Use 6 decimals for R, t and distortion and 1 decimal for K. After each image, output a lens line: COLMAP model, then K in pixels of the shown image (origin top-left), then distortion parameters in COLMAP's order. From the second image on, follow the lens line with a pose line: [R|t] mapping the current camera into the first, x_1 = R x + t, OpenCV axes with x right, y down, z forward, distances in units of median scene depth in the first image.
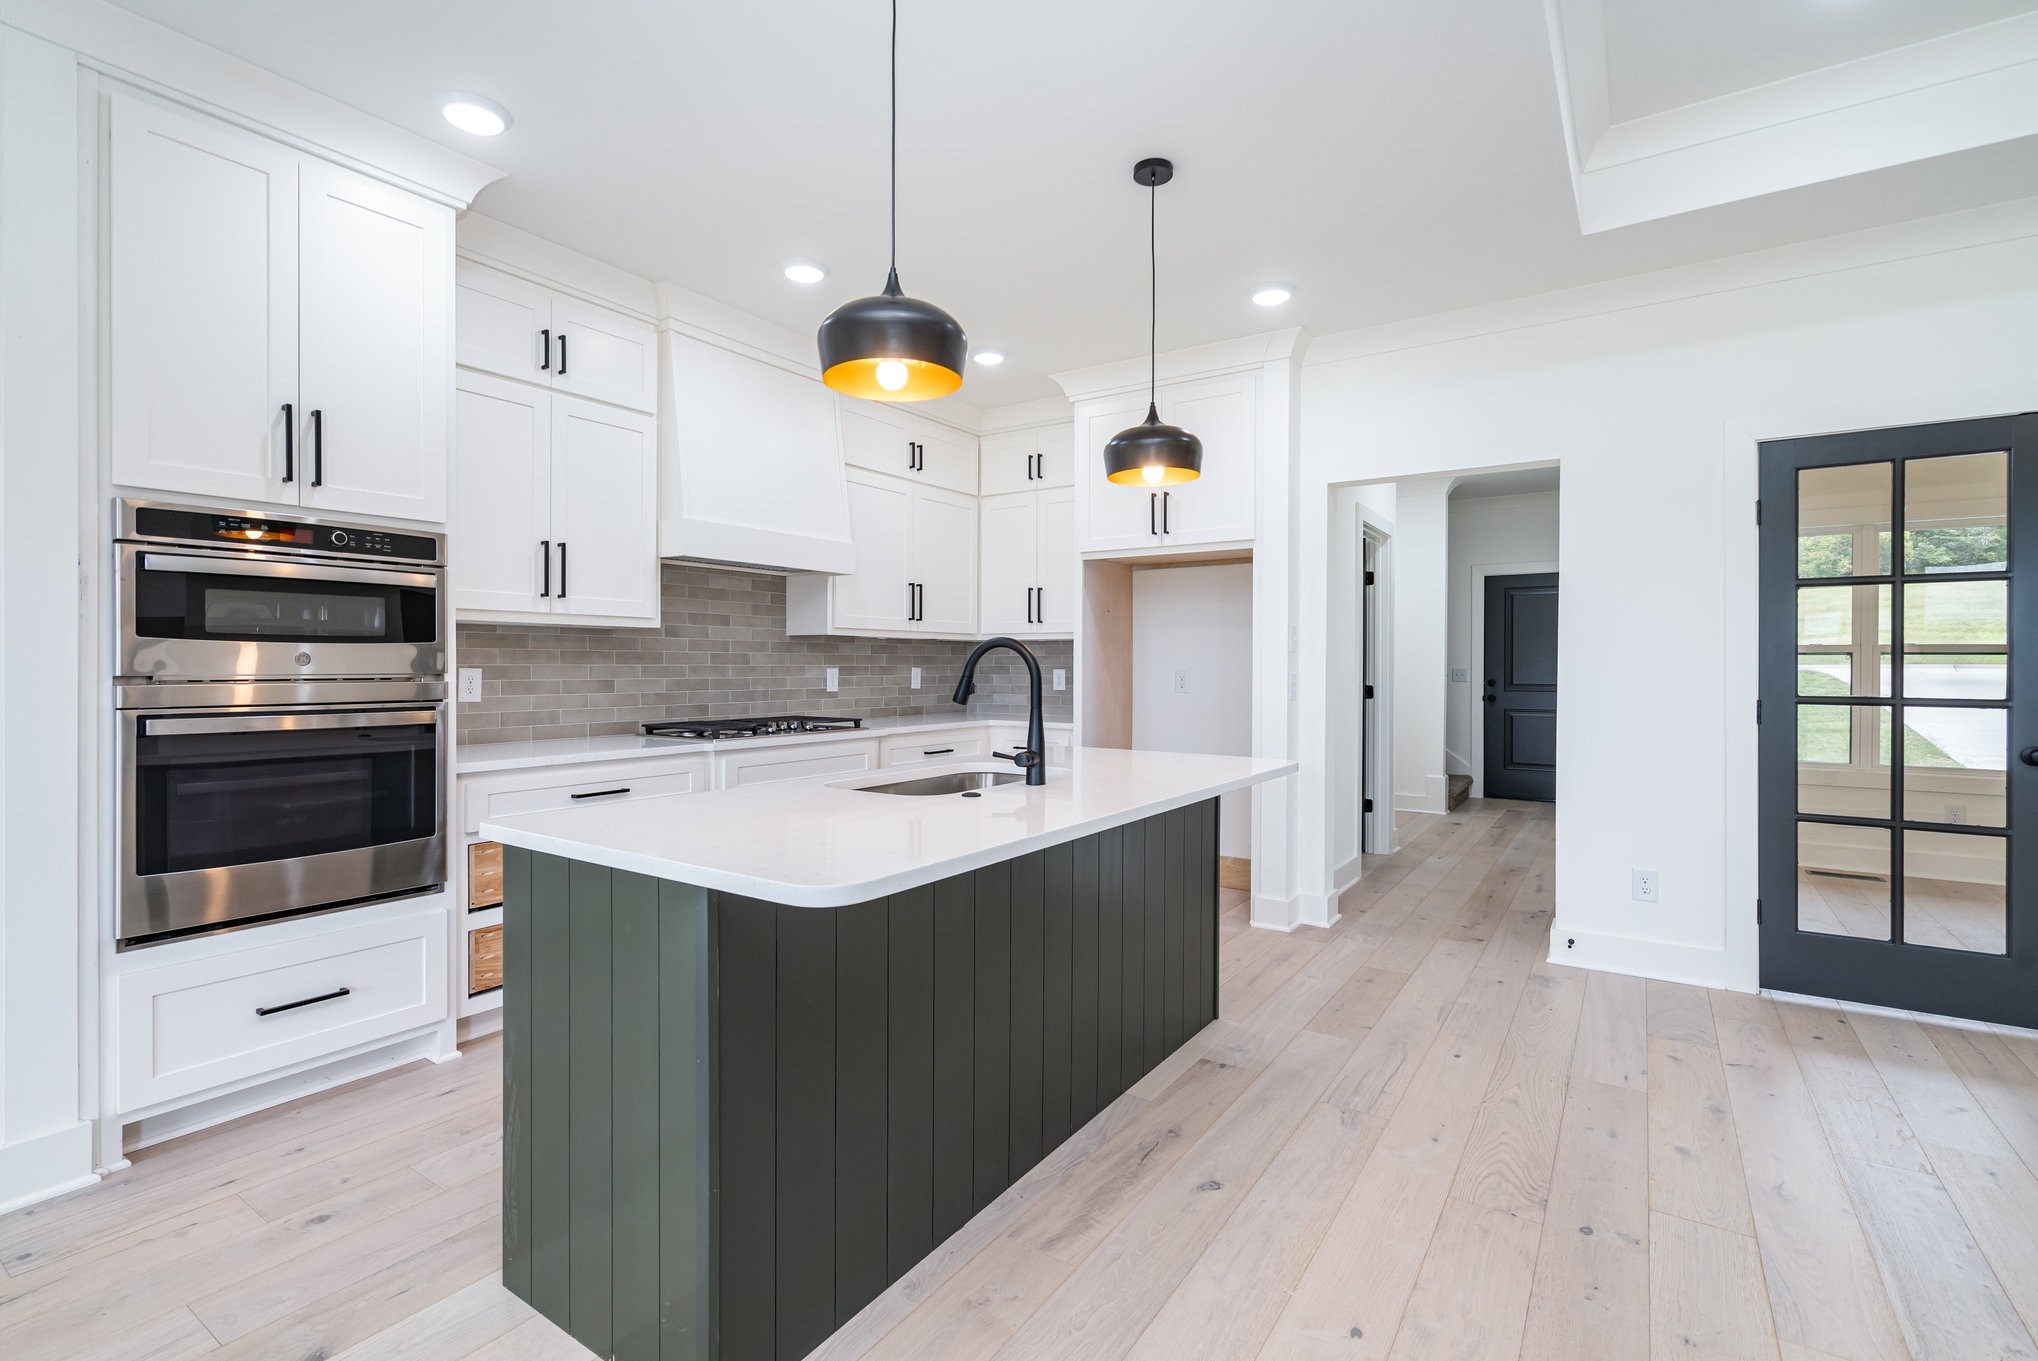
lens RADIAL K [[937.1, 0, 1004.9], [0, 937.1, 667.6], [0, 0, 1]] dist [0.003847, -0.000222]
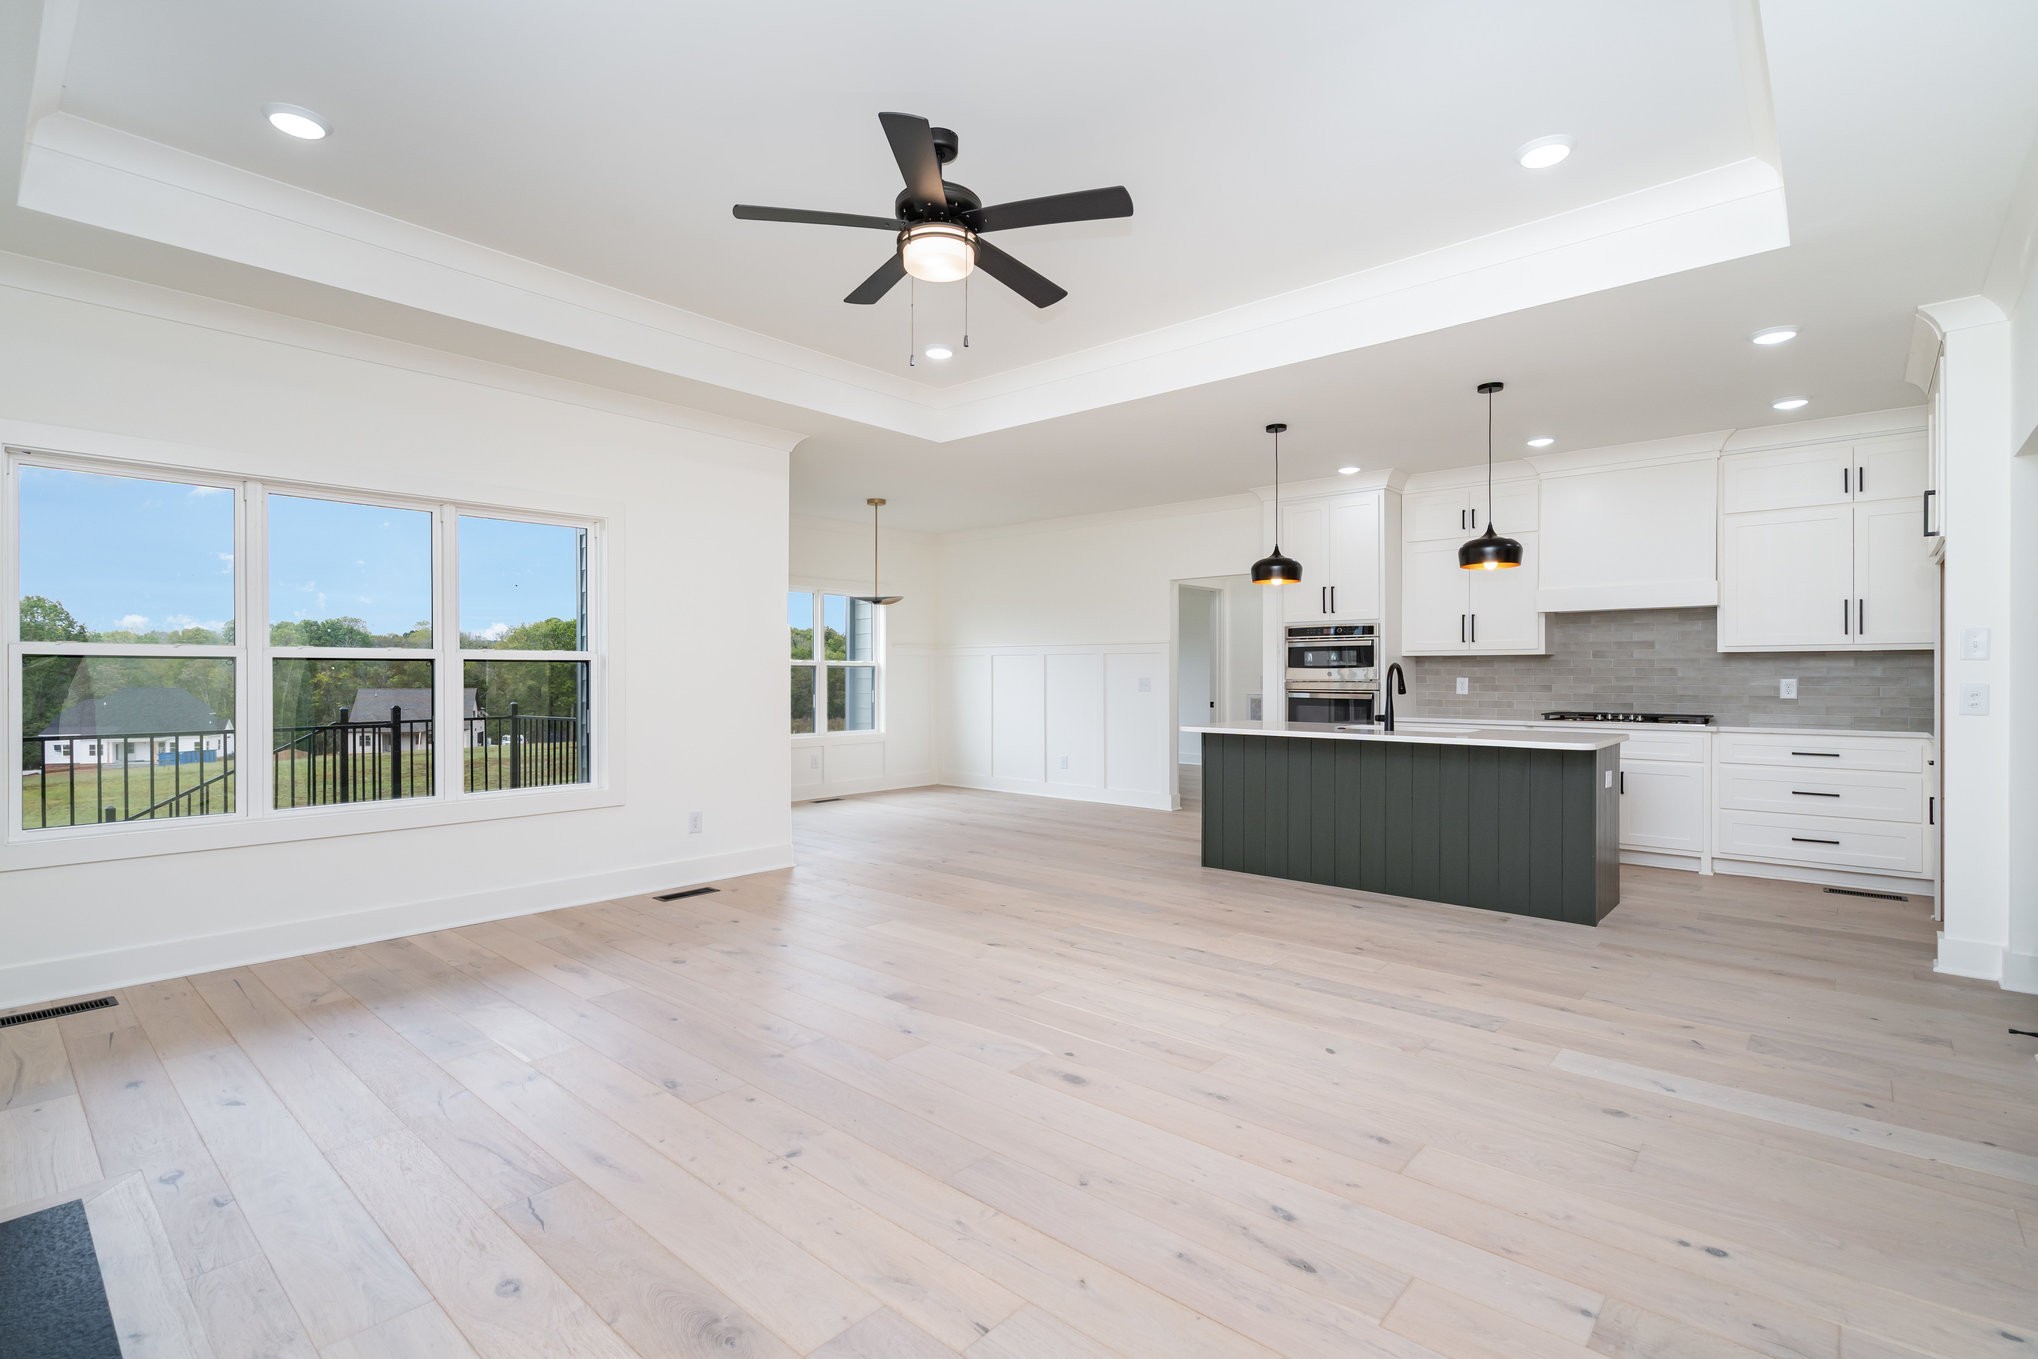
lens RADIAL K [[937.1, 0, 1006.7], [0, 937.1, 681.1], [0, 0, 1]] dist [0.003847, -0.000222]
pose [[-0.142727, 0.000050, -0.989762, 1.294828], [-0.004371, 0.999990, 0.000680, 0.009035], [0.989752, 0.004423, -0.142726, 0.247737]]
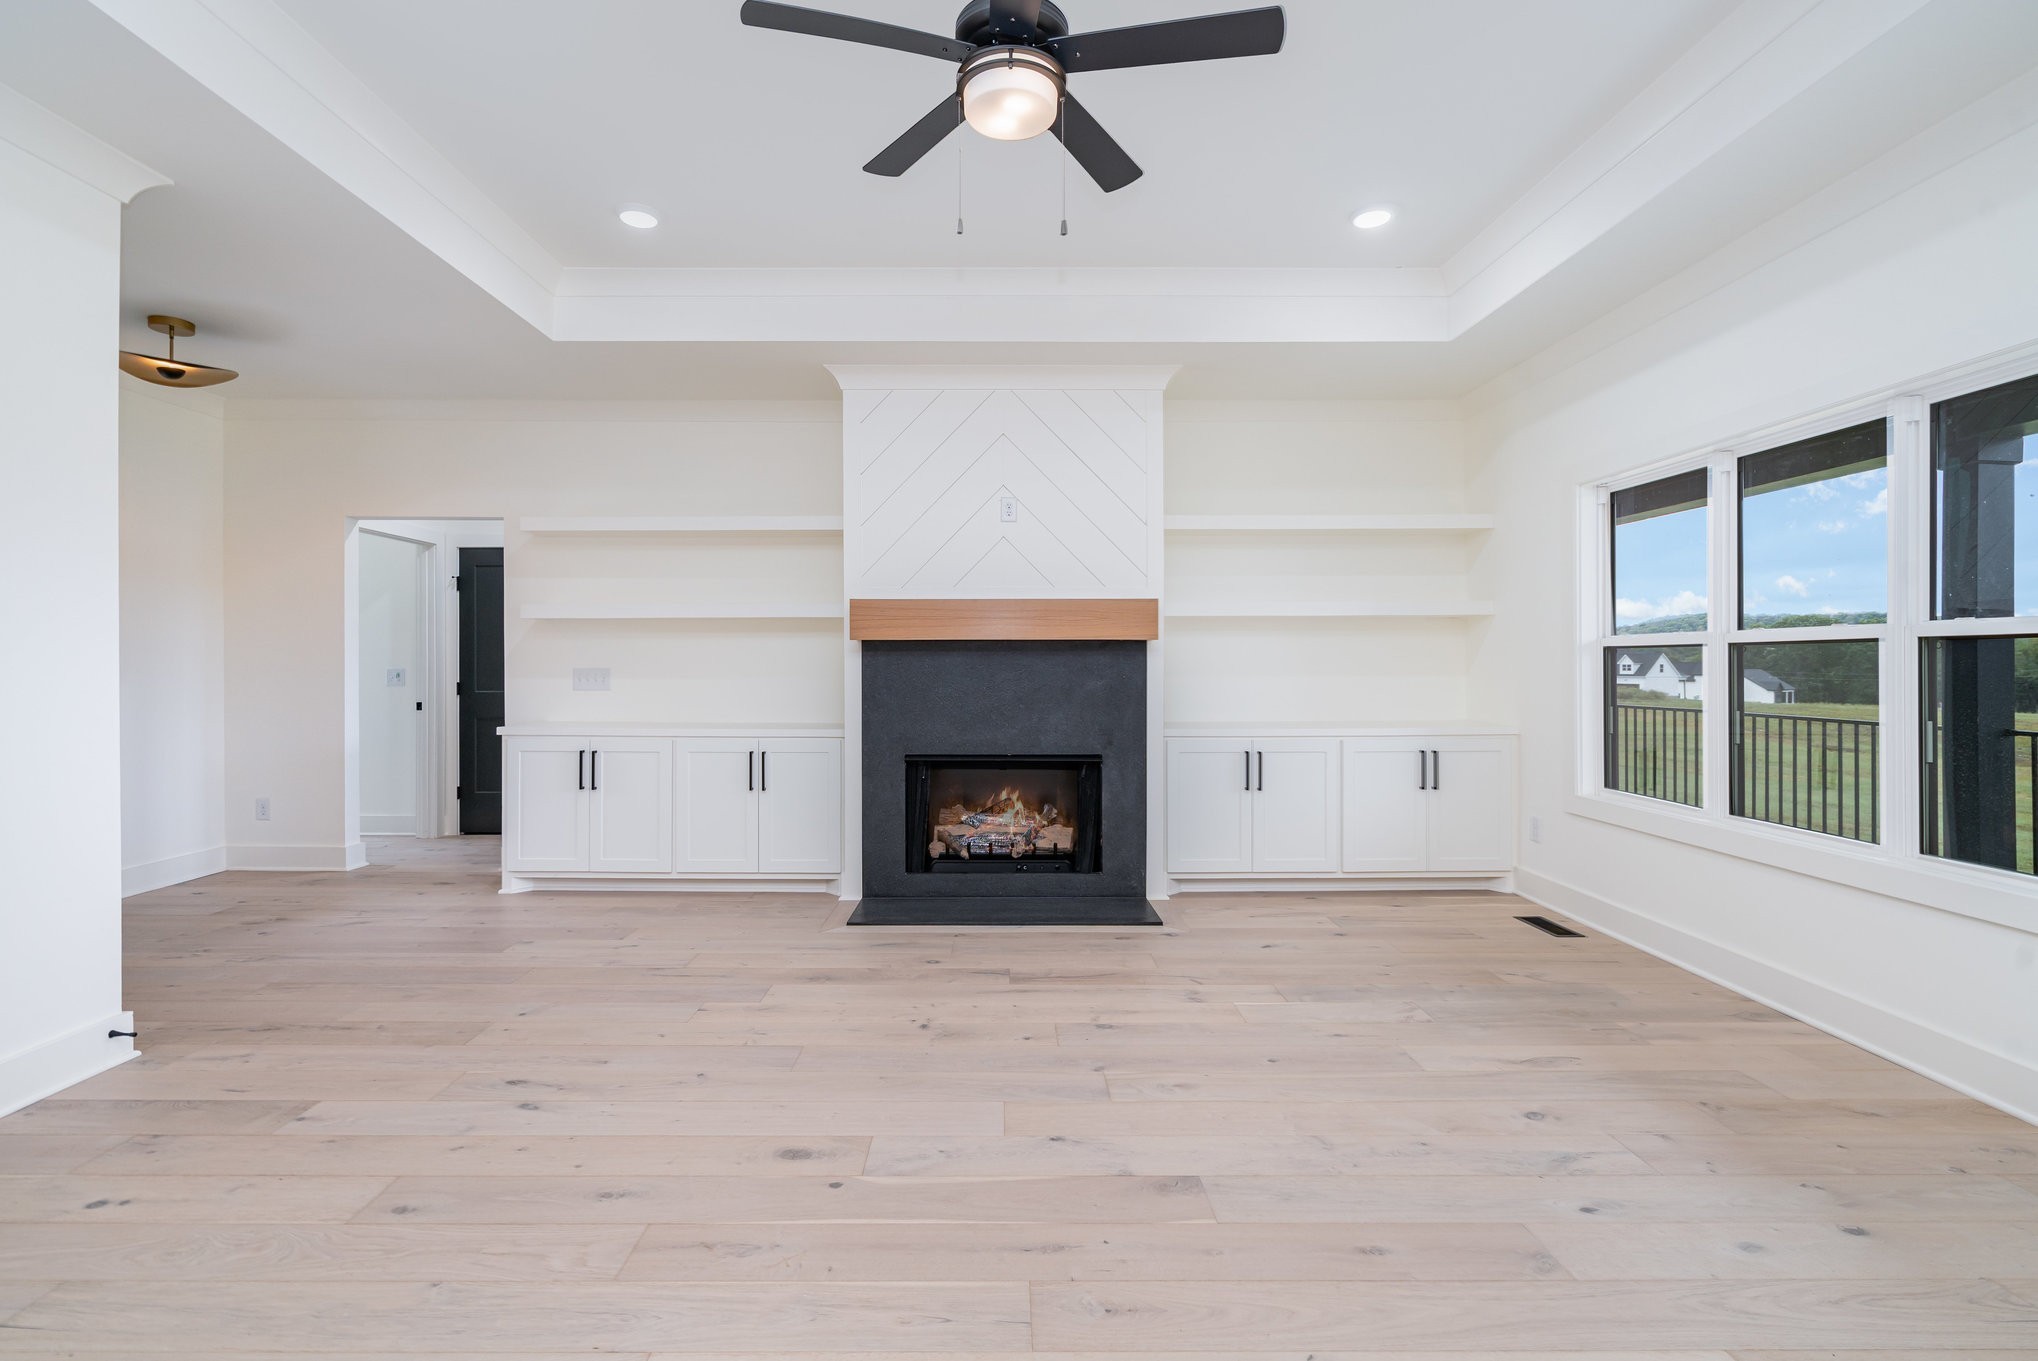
lens RADIAL K [[937.1, 0, 1007.3], [0, 937.1, 669.9], [0, 0, 1]] dist [0.003847, -0.000222]
pose [[-0.562071, -0.007155, 0.827058, 0.136477], [0.002751, 0.999941, 0.010521, 0.000141], [-0.827085, 0.008189, -0.562018, 0.402146]]
